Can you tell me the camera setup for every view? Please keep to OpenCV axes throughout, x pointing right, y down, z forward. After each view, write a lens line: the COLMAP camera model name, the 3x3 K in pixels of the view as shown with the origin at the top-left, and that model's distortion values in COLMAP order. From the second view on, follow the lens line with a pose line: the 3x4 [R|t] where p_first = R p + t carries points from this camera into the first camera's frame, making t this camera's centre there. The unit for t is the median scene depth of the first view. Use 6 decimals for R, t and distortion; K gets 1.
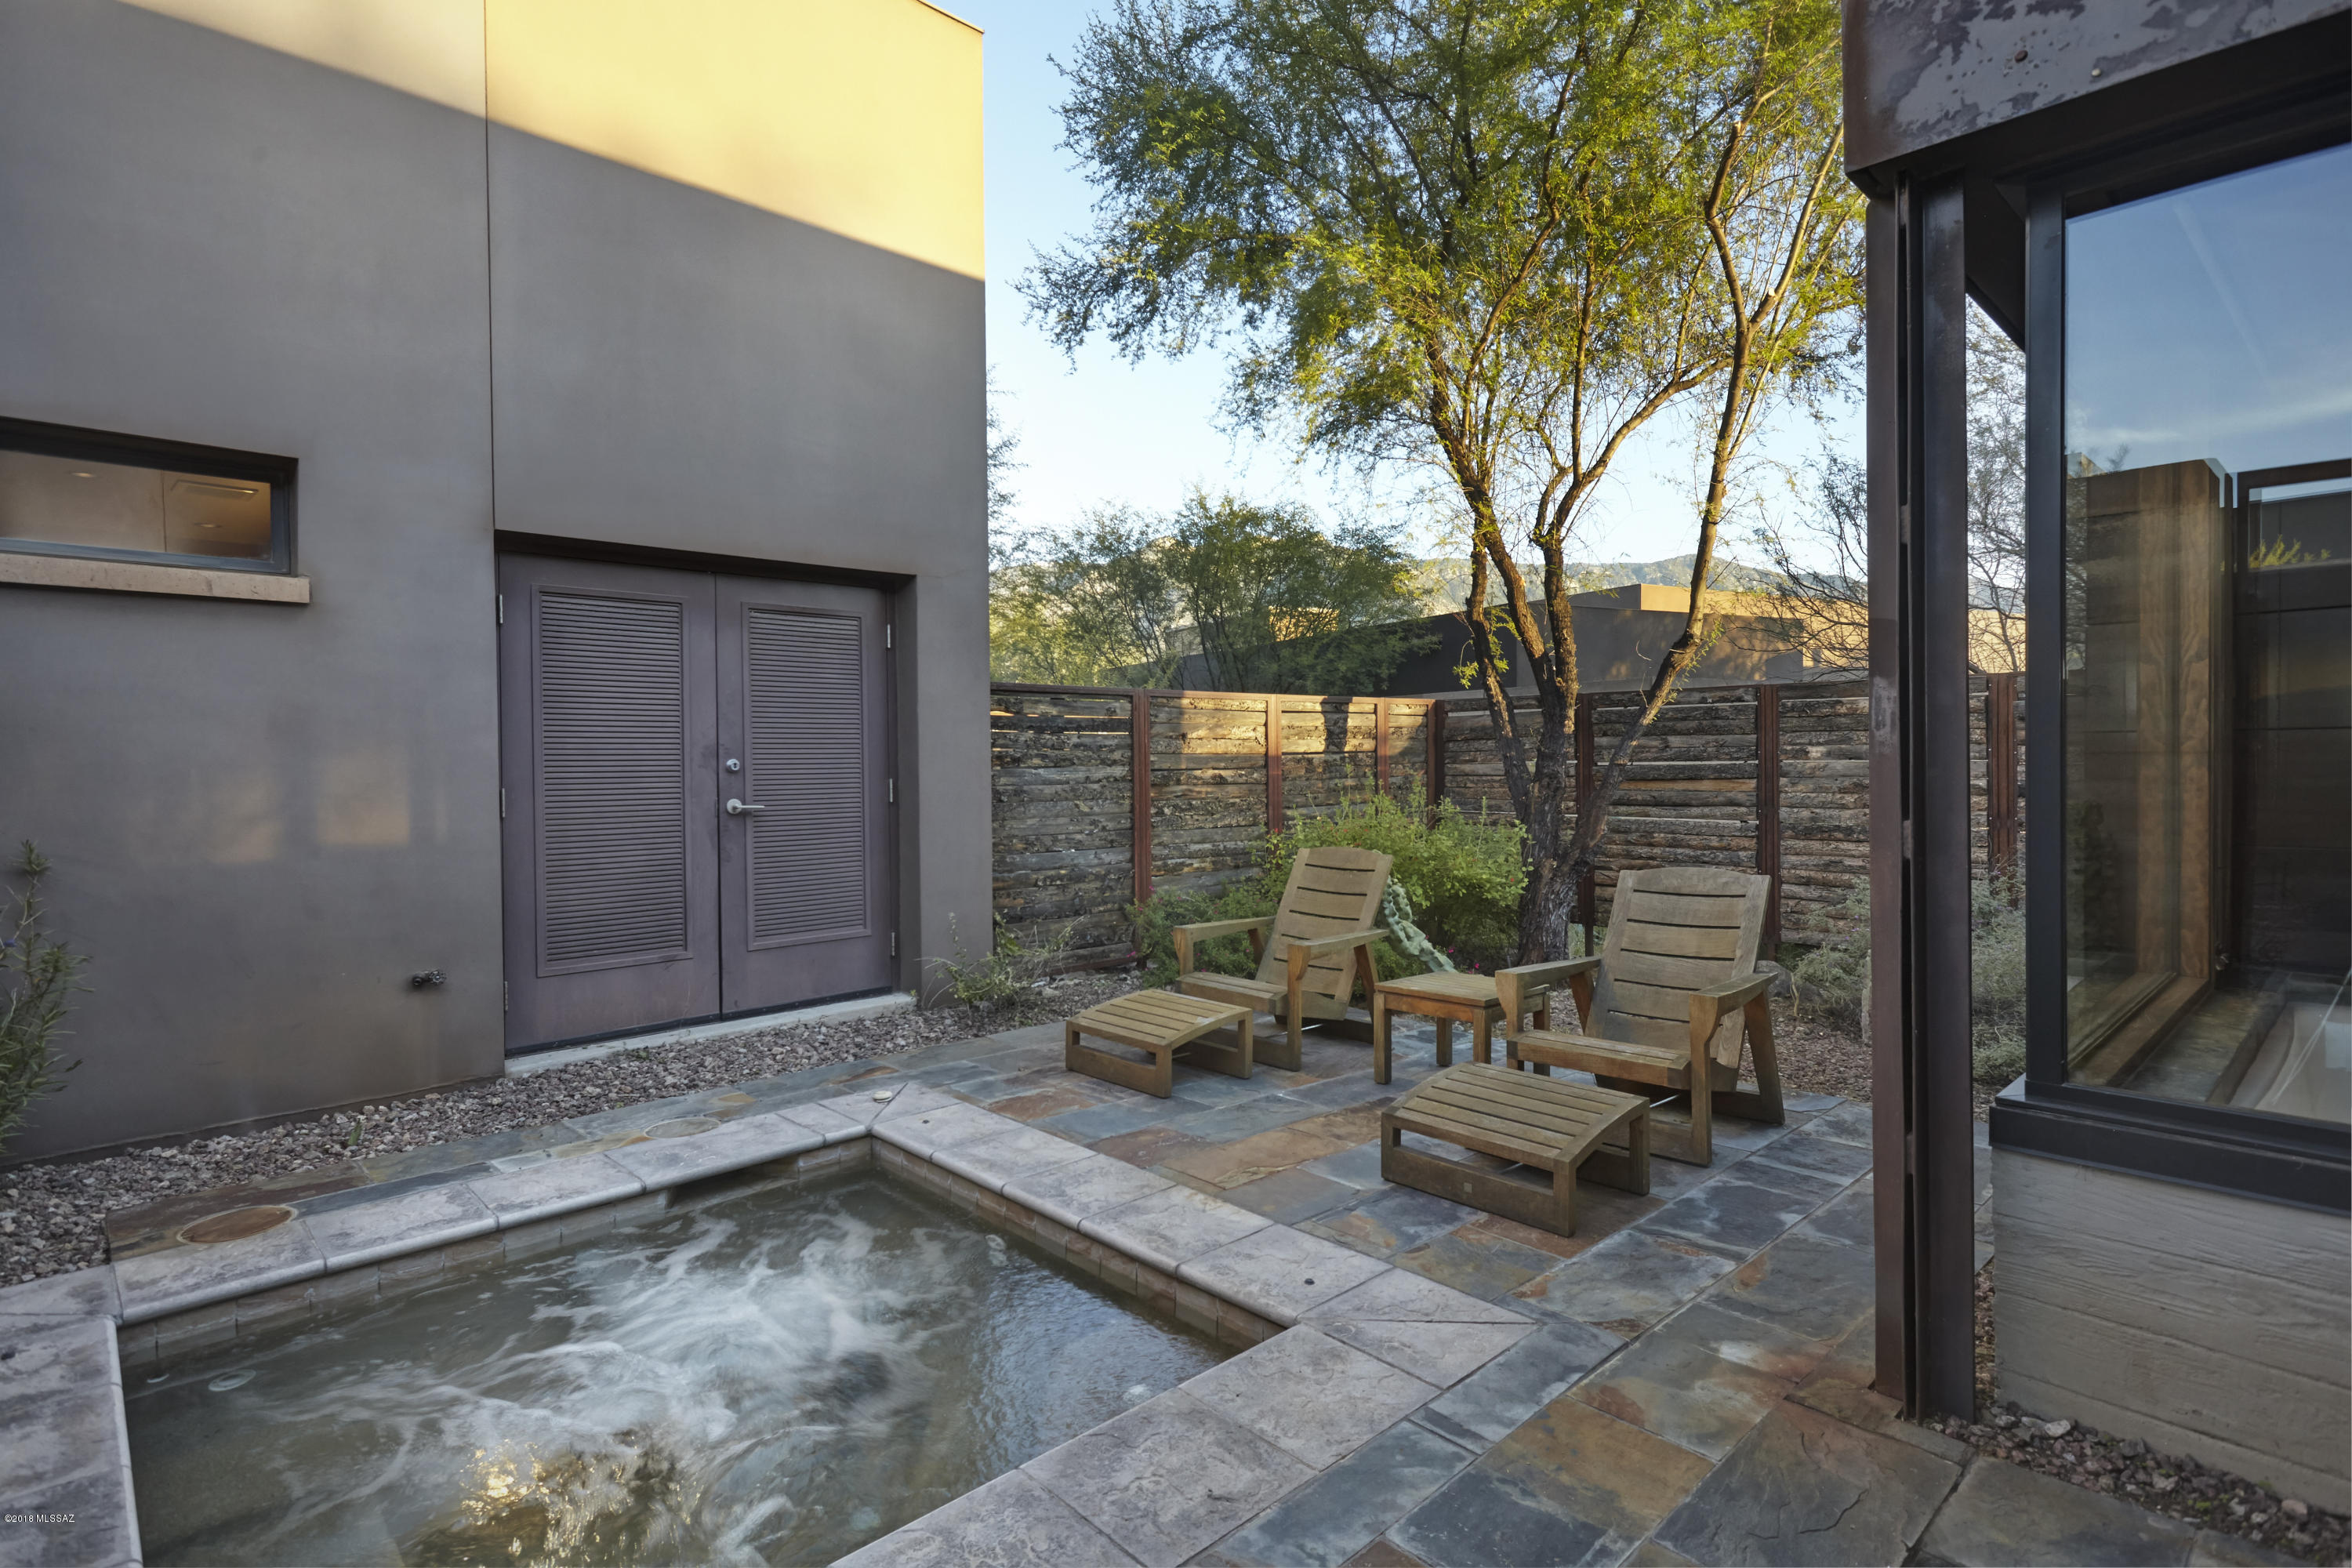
lens RADIAL K [[1180.7, 0, 1193.0], [0, 1180.7, 784.4], [0, 0, 1]] dist [0.004521, -0.006336]
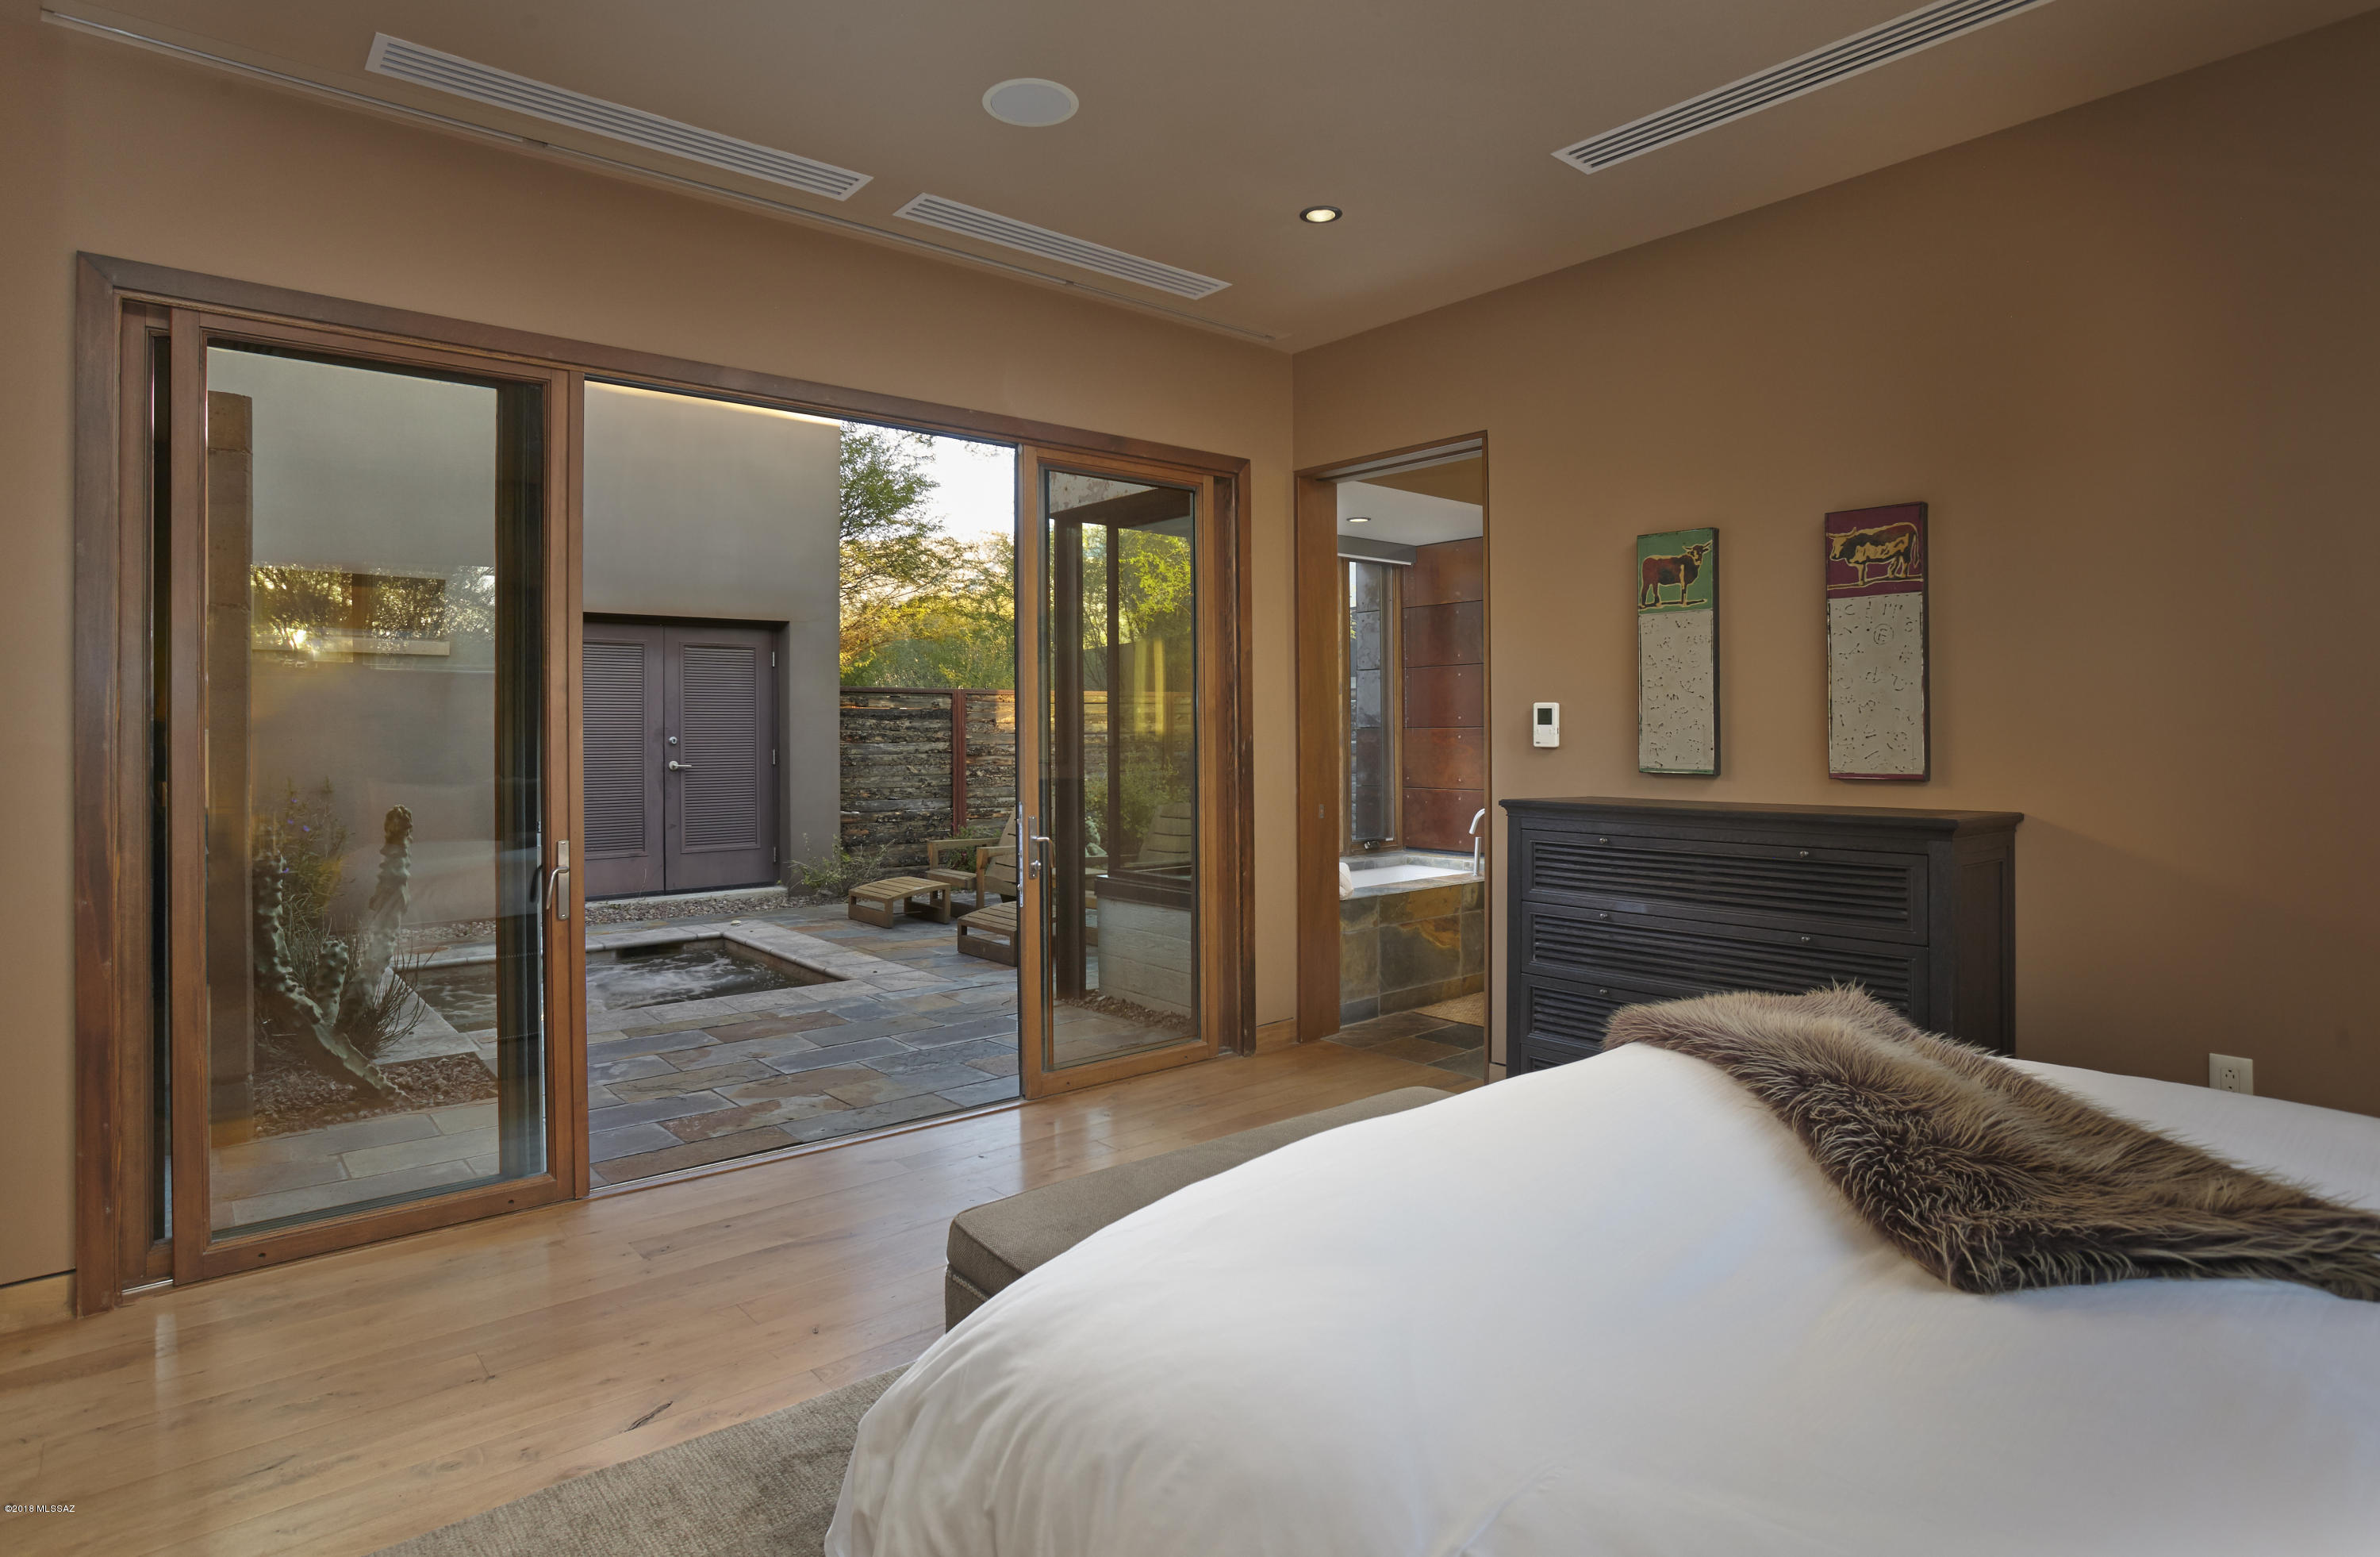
lens RADIAL K [[1283.8, 0, 1178.5], [0, 1283.8, 761.5], [0, 0, 1]] dist [-0.067534, 0.008864]
pose [[0.997857, 0.007639, -0.064986, 0.350804], [-0.007564, 0.999970, 0.001408, 0.003972], [0.064995, -0.000913, 0.997885, -0.589969]]
